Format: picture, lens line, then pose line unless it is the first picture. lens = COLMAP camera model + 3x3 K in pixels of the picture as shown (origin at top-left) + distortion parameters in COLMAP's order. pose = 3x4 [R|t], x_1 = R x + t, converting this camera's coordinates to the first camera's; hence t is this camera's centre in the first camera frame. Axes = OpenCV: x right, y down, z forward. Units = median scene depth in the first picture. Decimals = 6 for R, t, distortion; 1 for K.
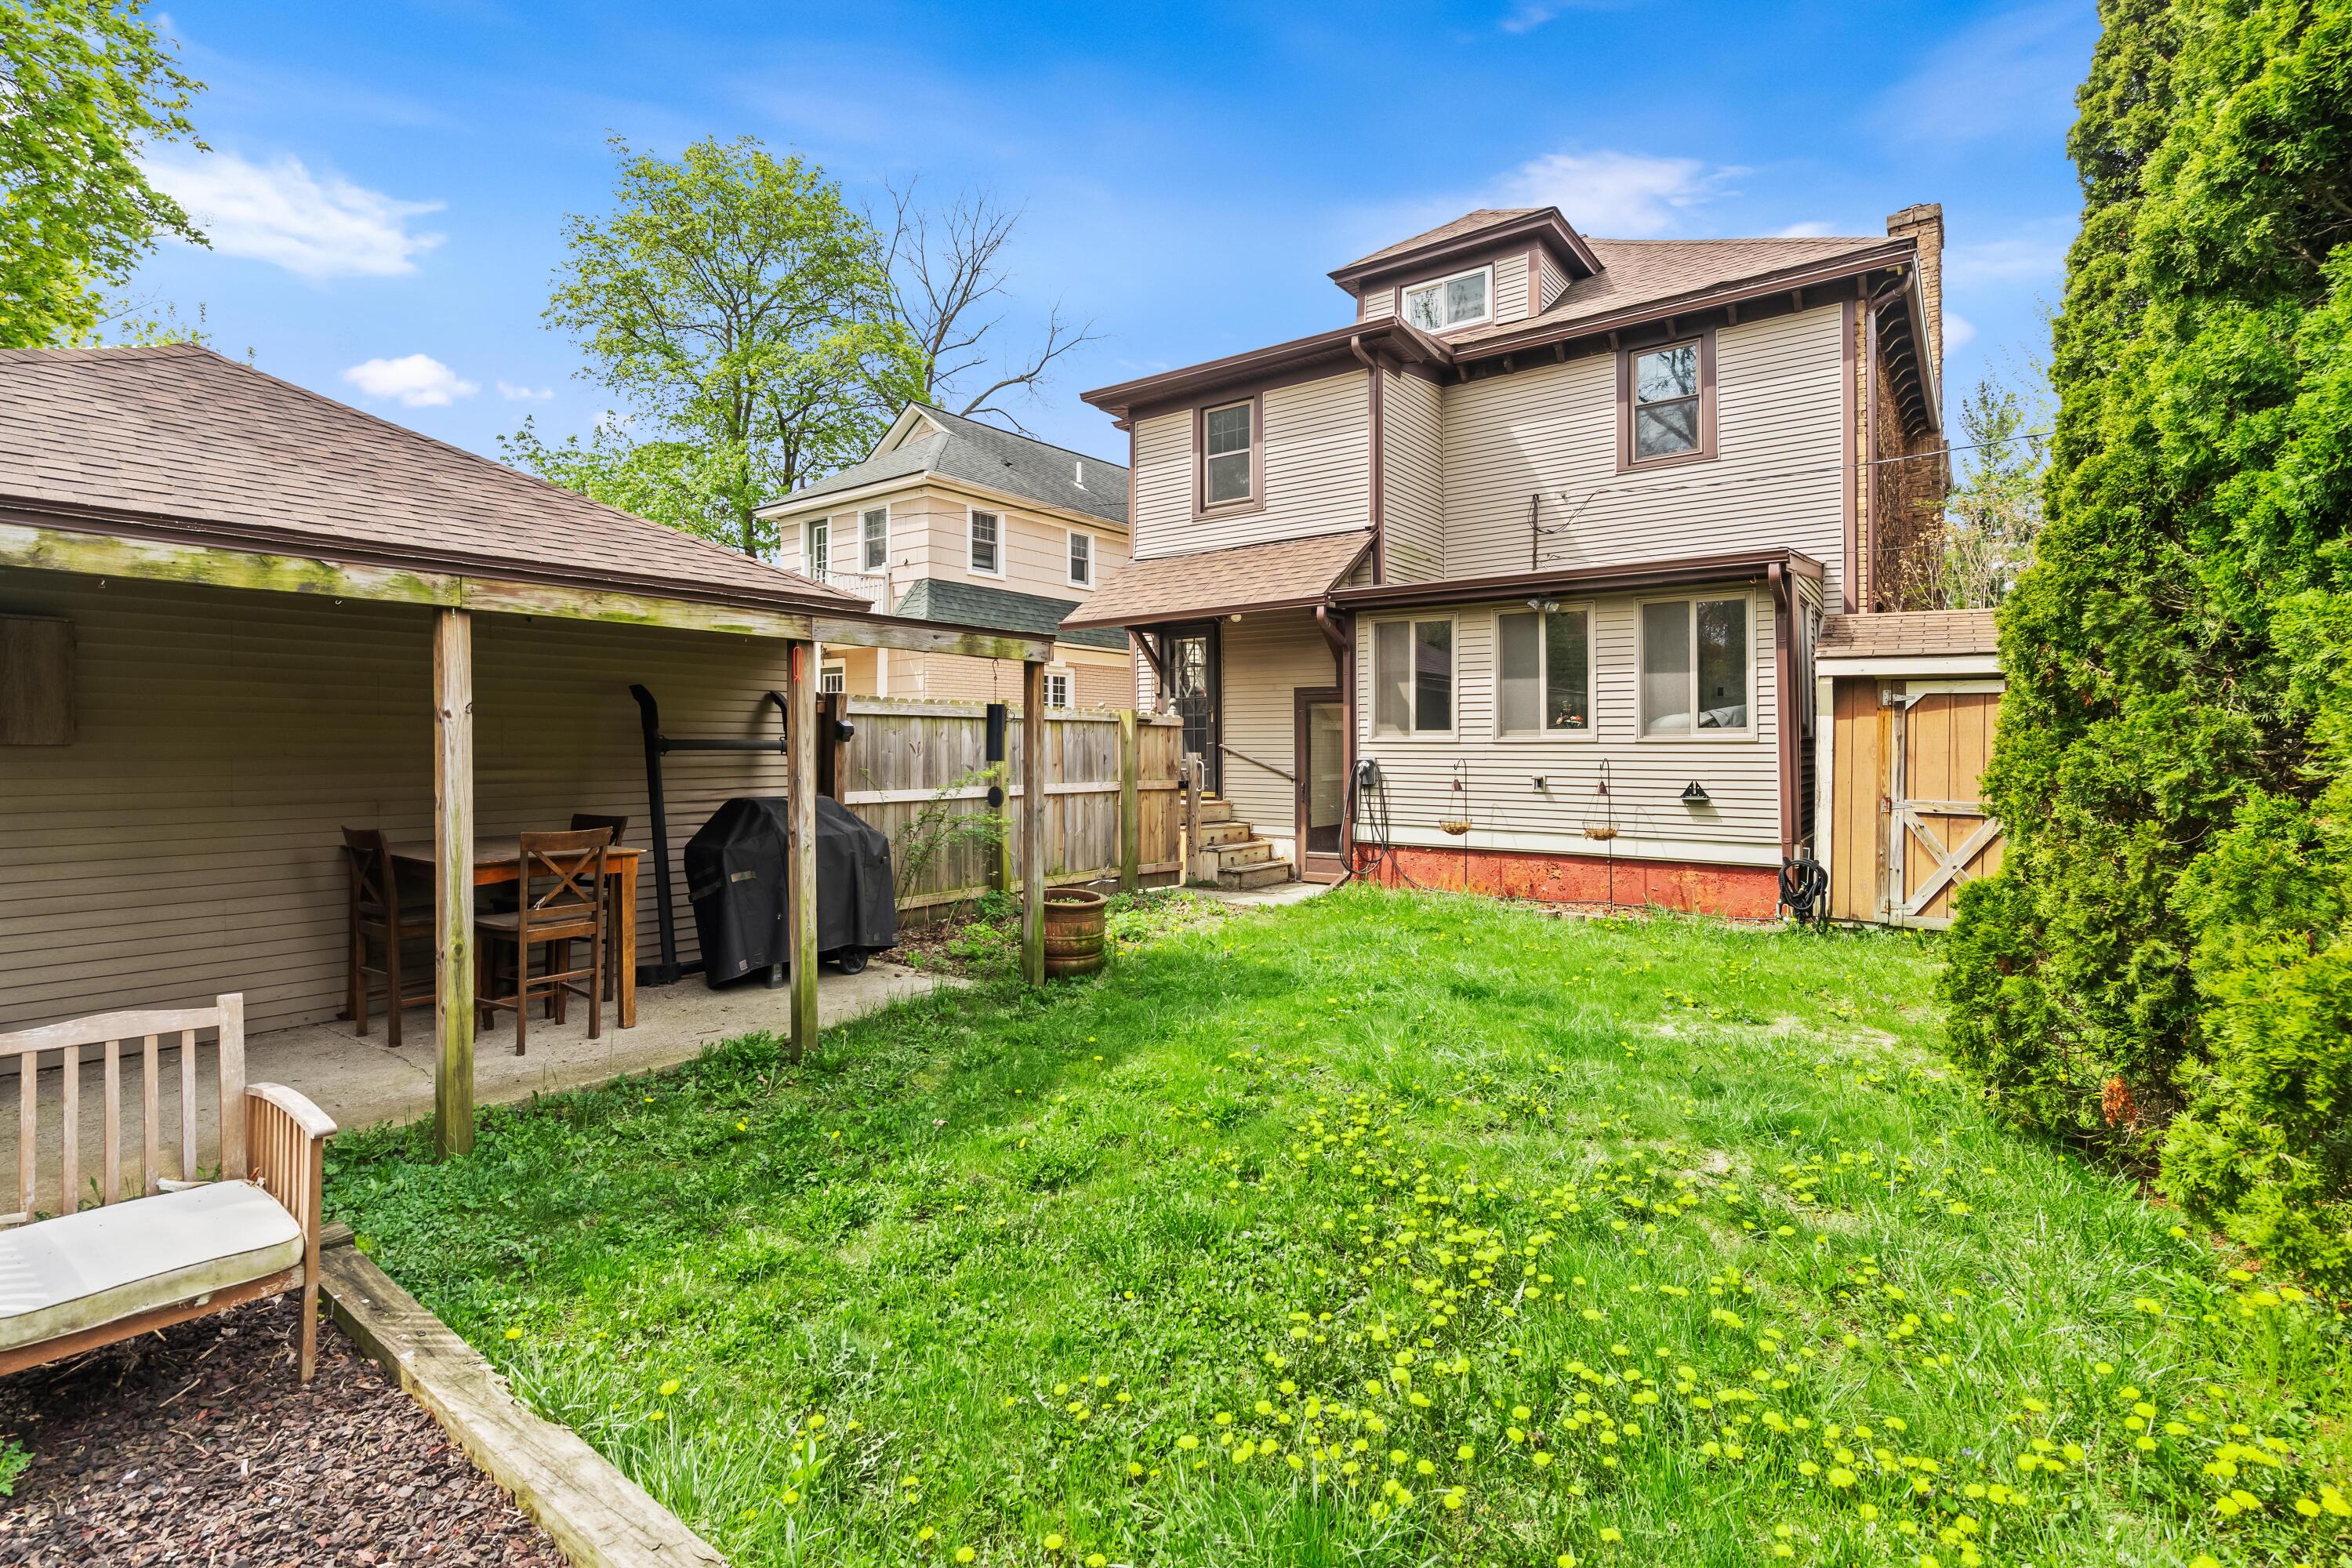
lens RADIAL K [[1072.0, 0, 1173.1], [0, 1072.0, 746.7], [0, 0, 1]] dist [-0.018888, 0.014289]
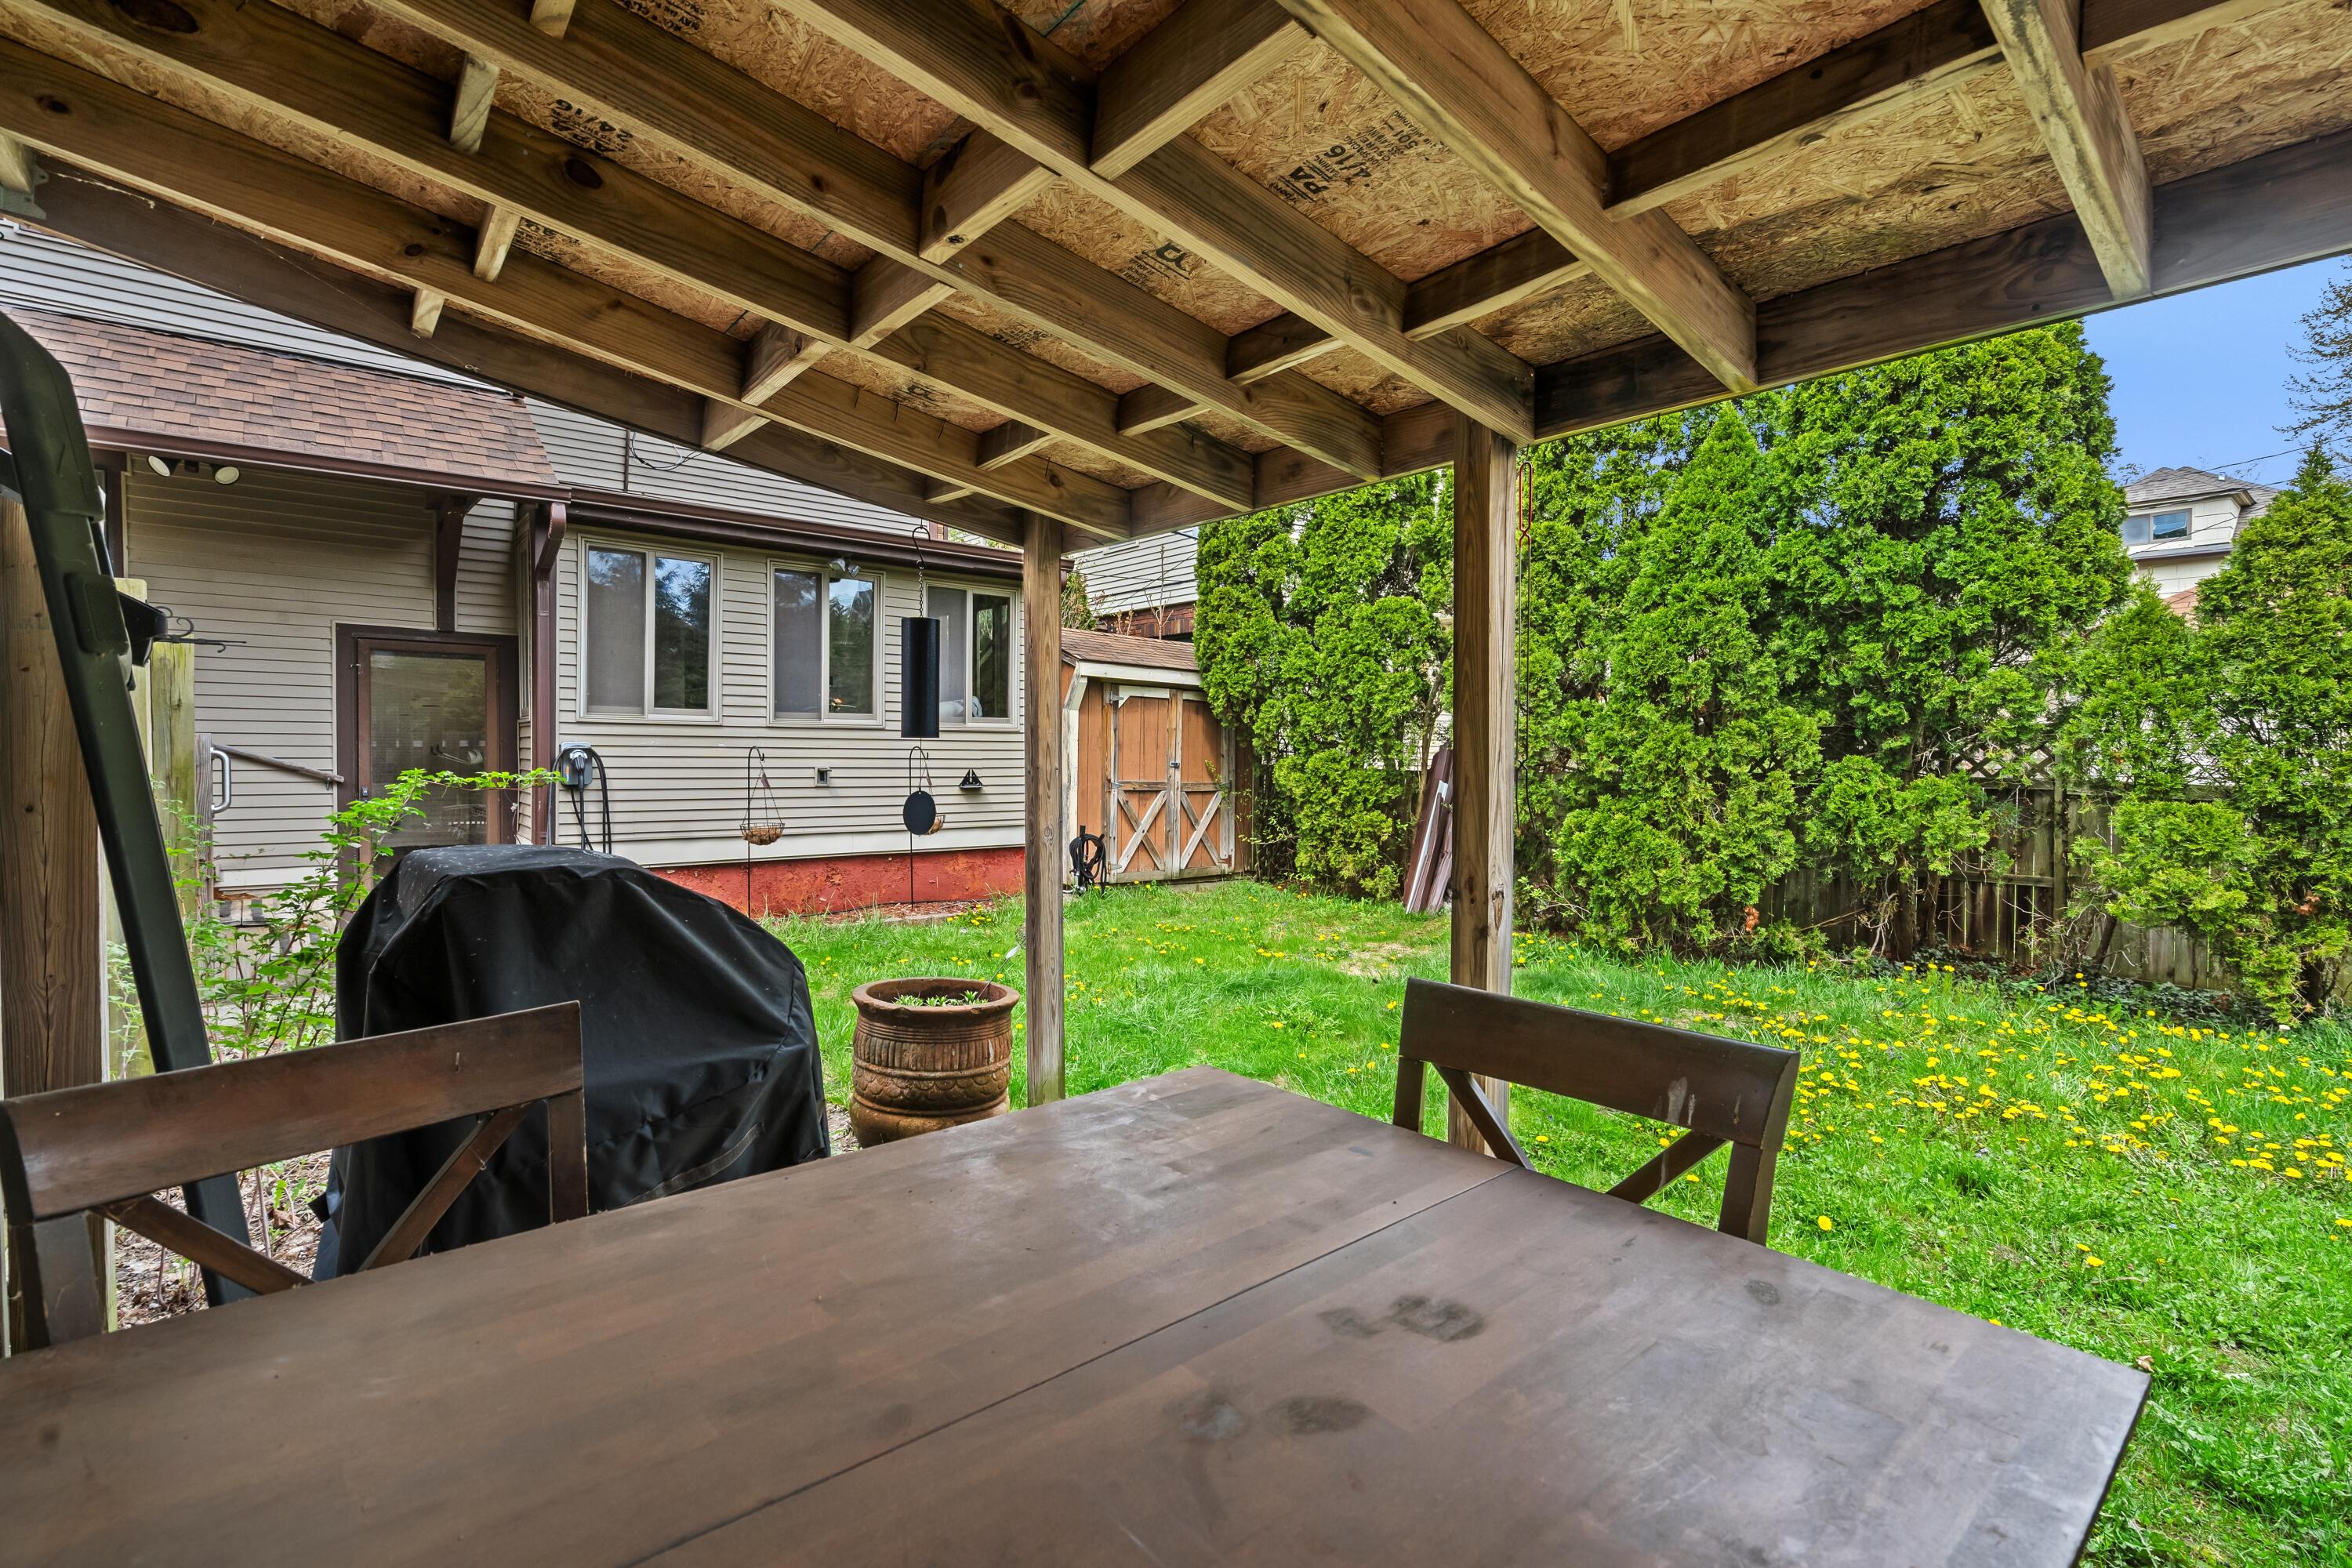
lens RADIAL K [[1080.4, 0, 1176.0], [0, 1080.4, 784.0], [0, 0, 1]] dist [-0.003071, -0.000196]
pose [[0.229196, -0.021430, 0.973144, -0.373304], [-0.002363, 0.999742, 0.022572, 0.017891], [-0.973377, -0.007473, 0.229087, 0.460683]]
